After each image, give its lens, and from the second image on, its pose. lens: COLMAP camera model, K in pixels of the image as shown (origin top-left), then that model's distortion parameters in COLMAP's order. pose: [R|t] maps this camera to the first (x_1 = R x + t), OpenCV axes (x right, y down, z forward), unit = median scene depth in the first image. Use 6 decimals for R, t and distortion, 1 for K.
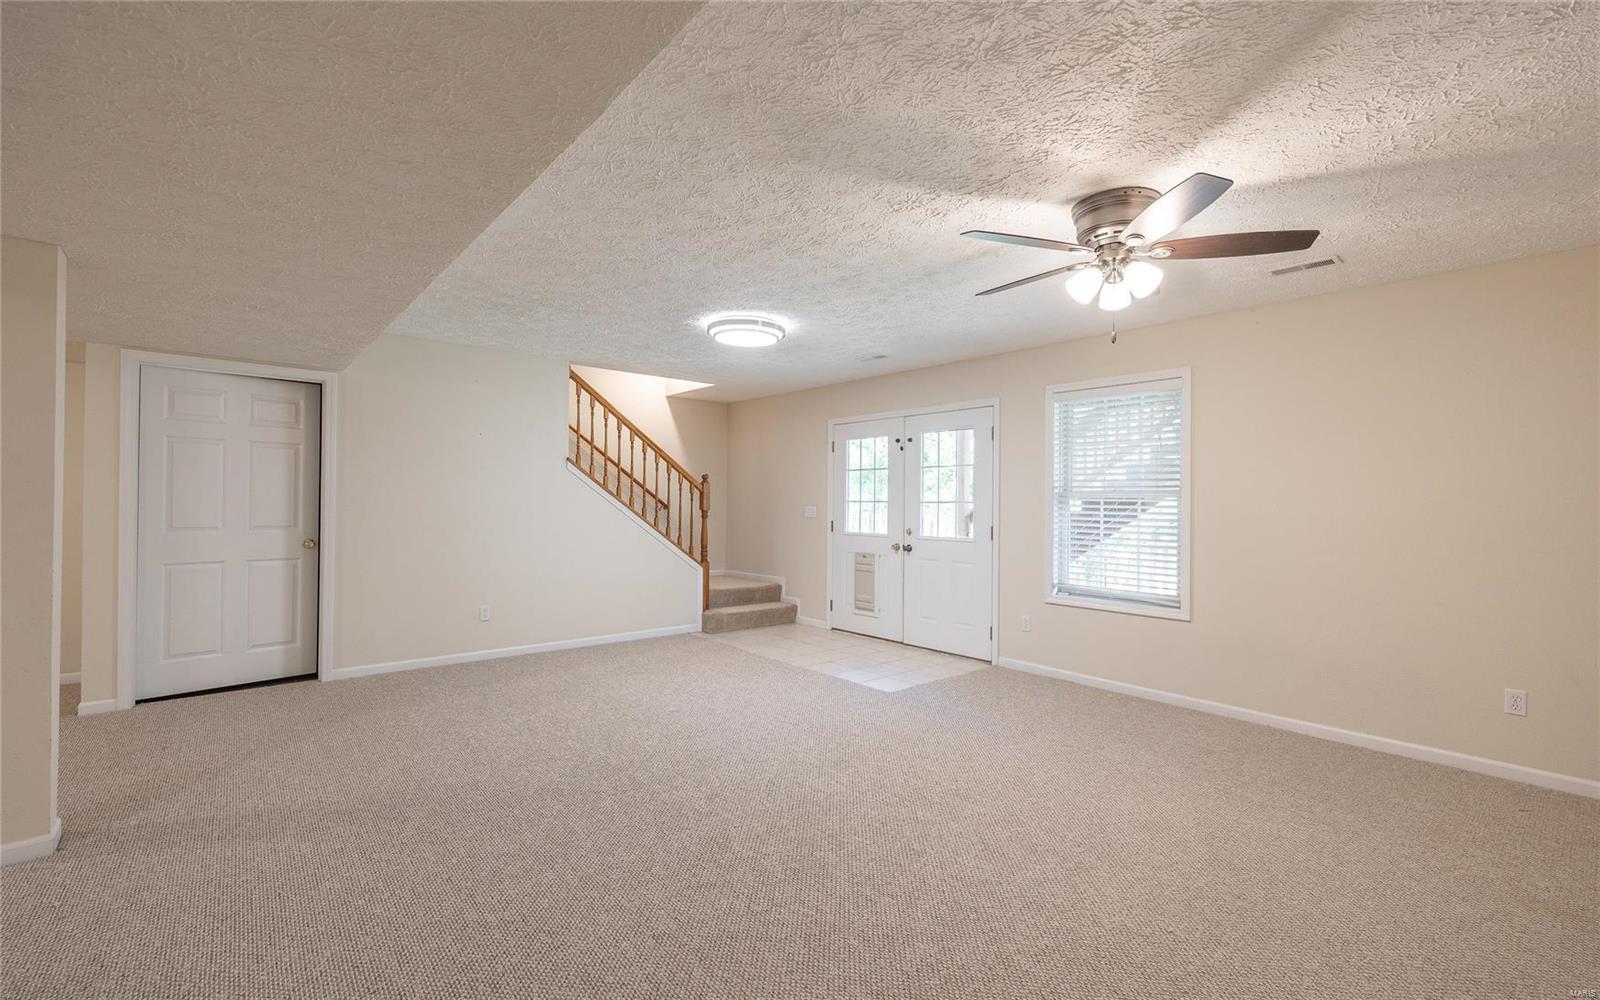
lens RADIAL K [[682.6, 0, 801.3], [0, 682.6, 501.4], [0, 0, 1]] dist [0.001046, 0.000916]
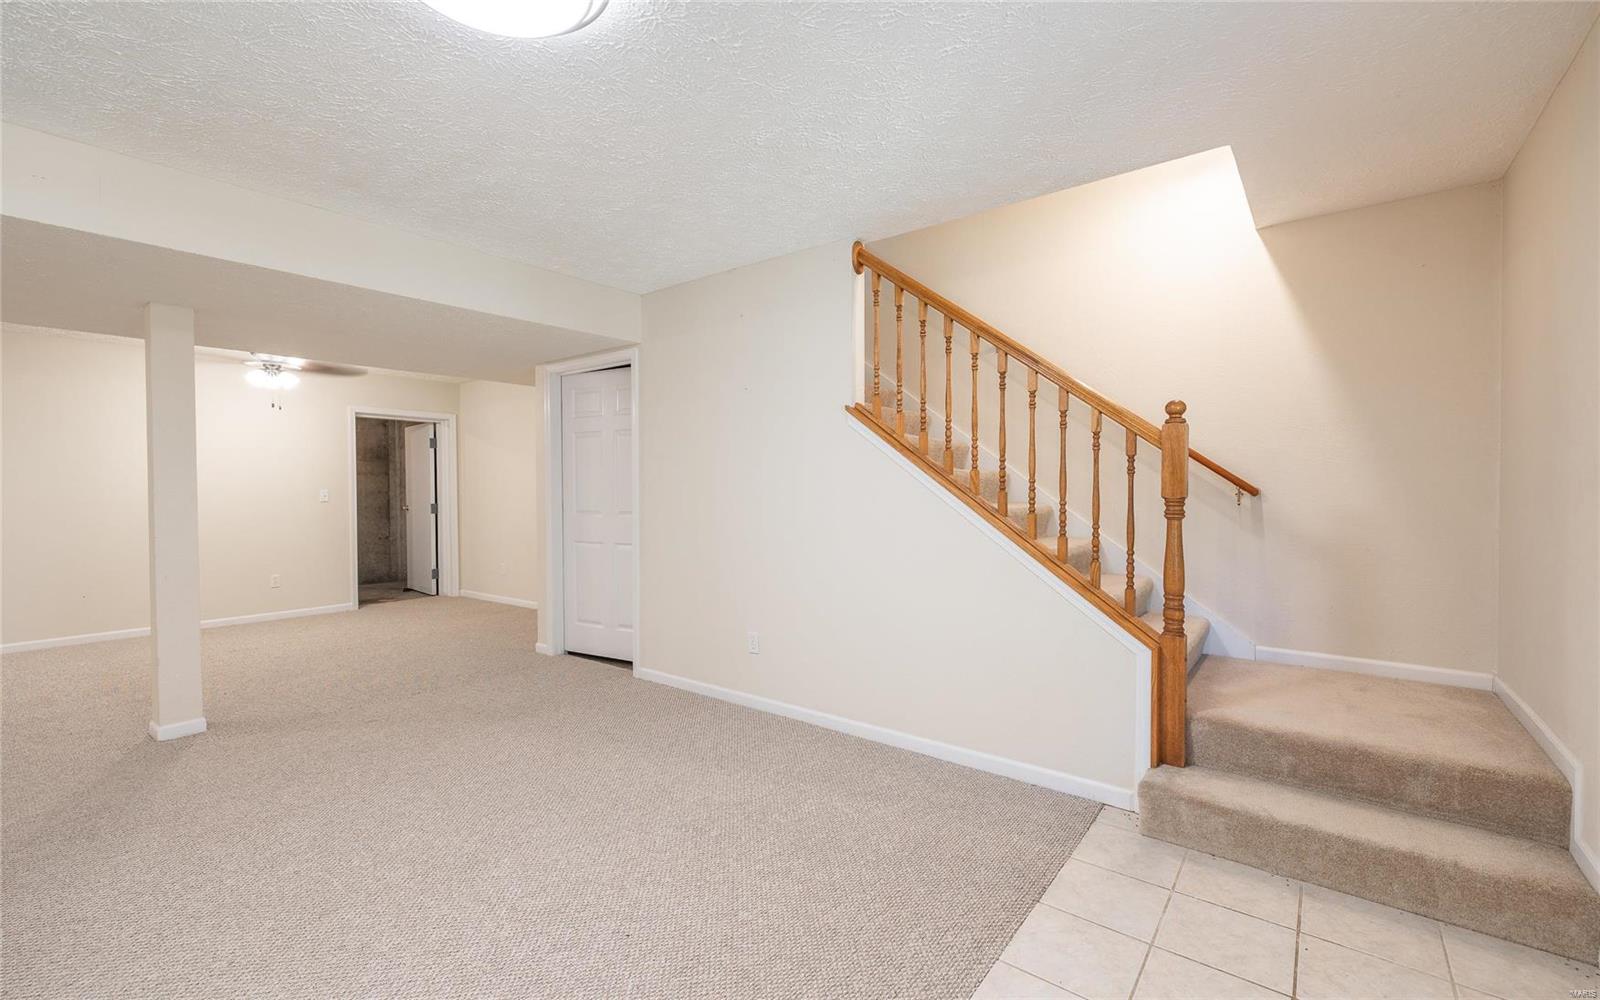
lens RADIAL K [[682.6, 0, 802.8], [0, 682.6, 500.3], [0, 0, 1]] dist [0.001046, 0.000916]
pose [[0.186670, 0.005501, -0.982407, 0.192459], [0.007993, 0.999943, 0.007118, 0.009856], [0.982390, -0.009182, 0.186615, 0.746993]]
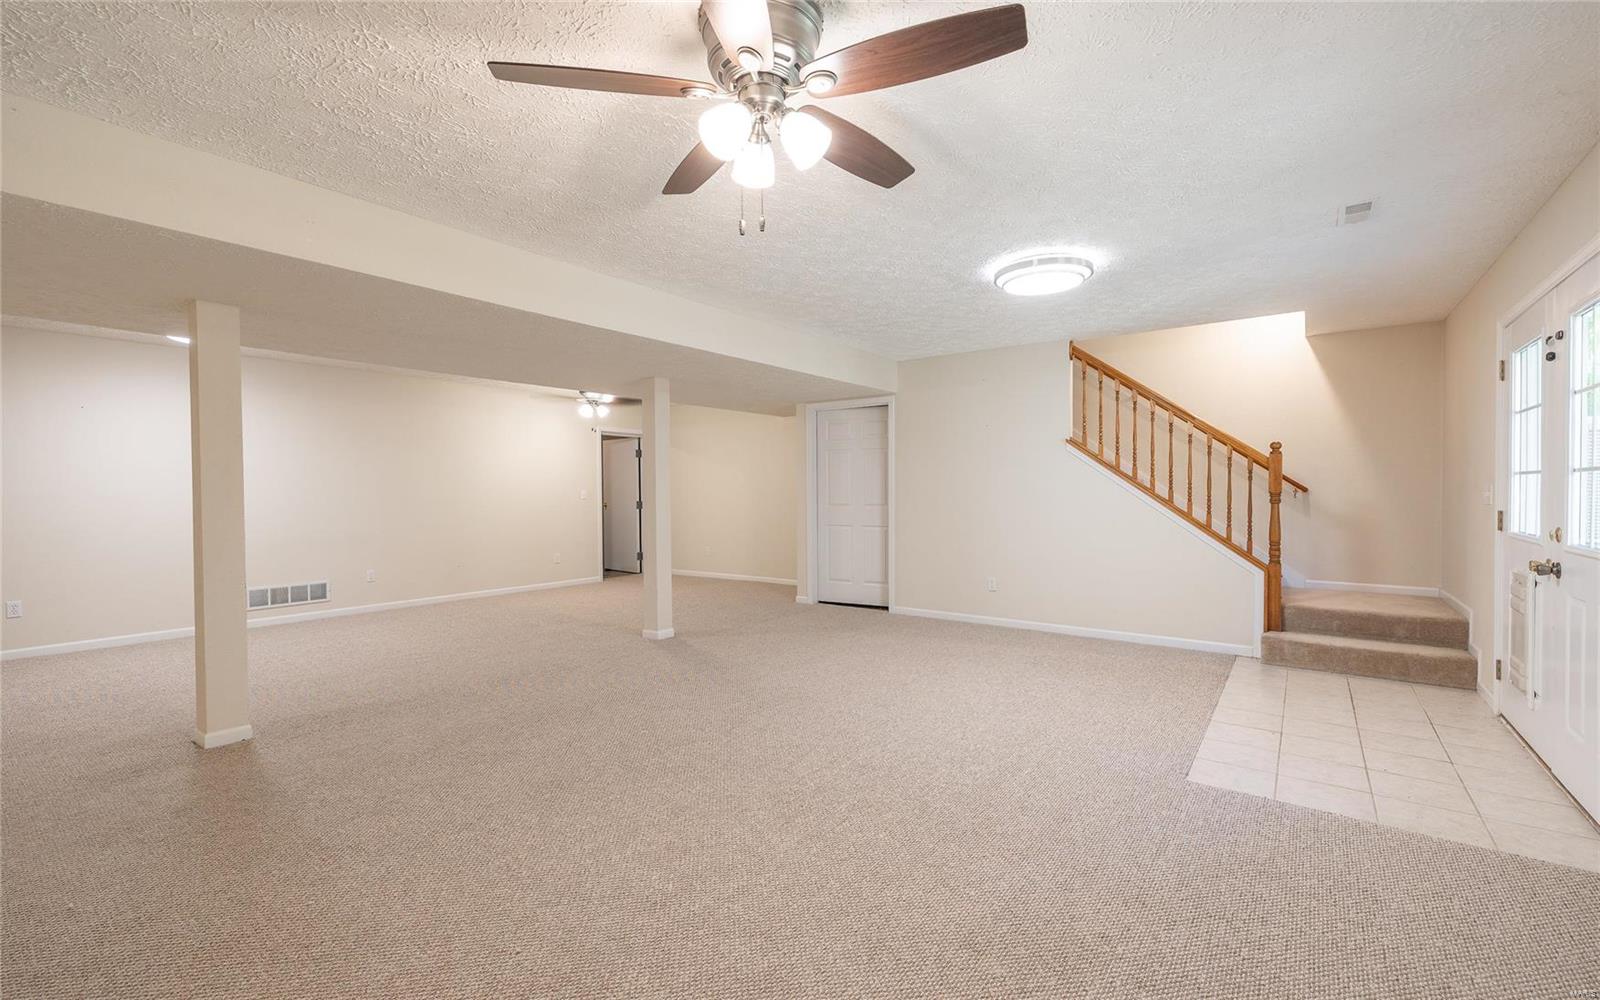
lens RADIAL K [[682.6, 0, 804.7], [0, 682.6, 499.2], [0, 0, 1]] dist [0.001046, 0.000916]
pose [[0.209078, 0.001113, -0.977898, 0.468665], [0.008870, 0.999956, 0.003034, 0.013574], [0.977859, -0.009308, 0.209059, 0.373946]]
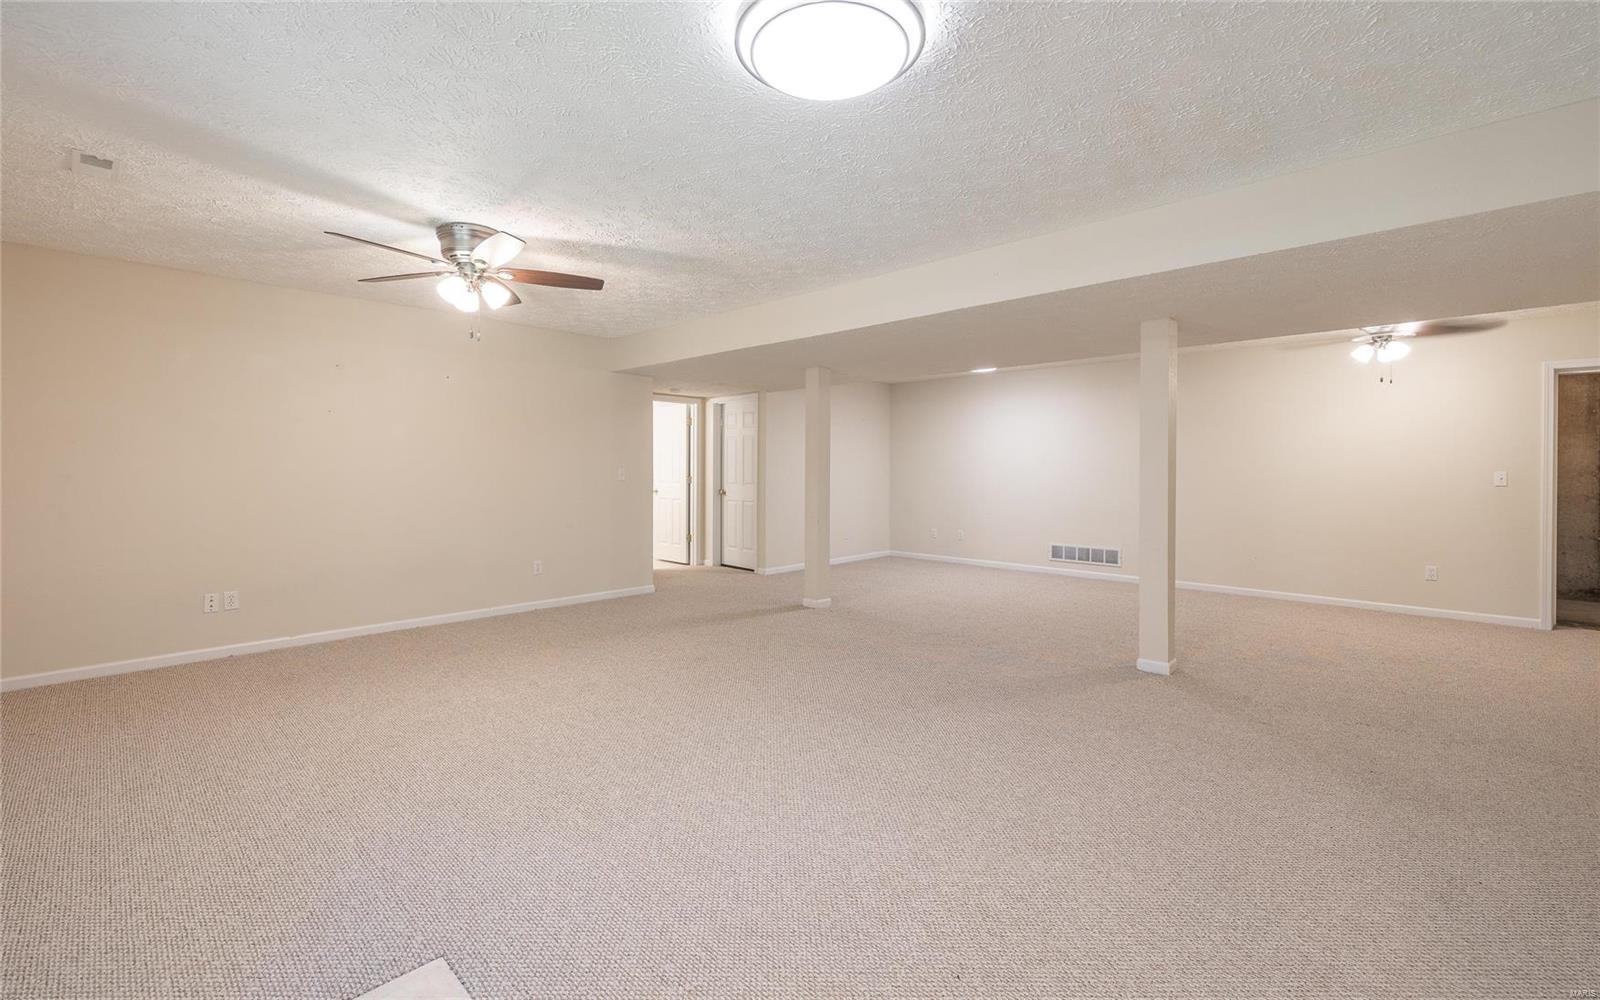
lens RADIAL K [[682.6, 0, 787.6], [0, 682.6, 460.8], [0, 0, 1]] dist [0.001046, 0.000916]
pose [[-0.993478, -0.016788, -0.112780, 0.006383], [-0.015623, 0.999815, -0.011211, 0.006096], [0.112948, -0.009376, -0.993557, 0.964011]]
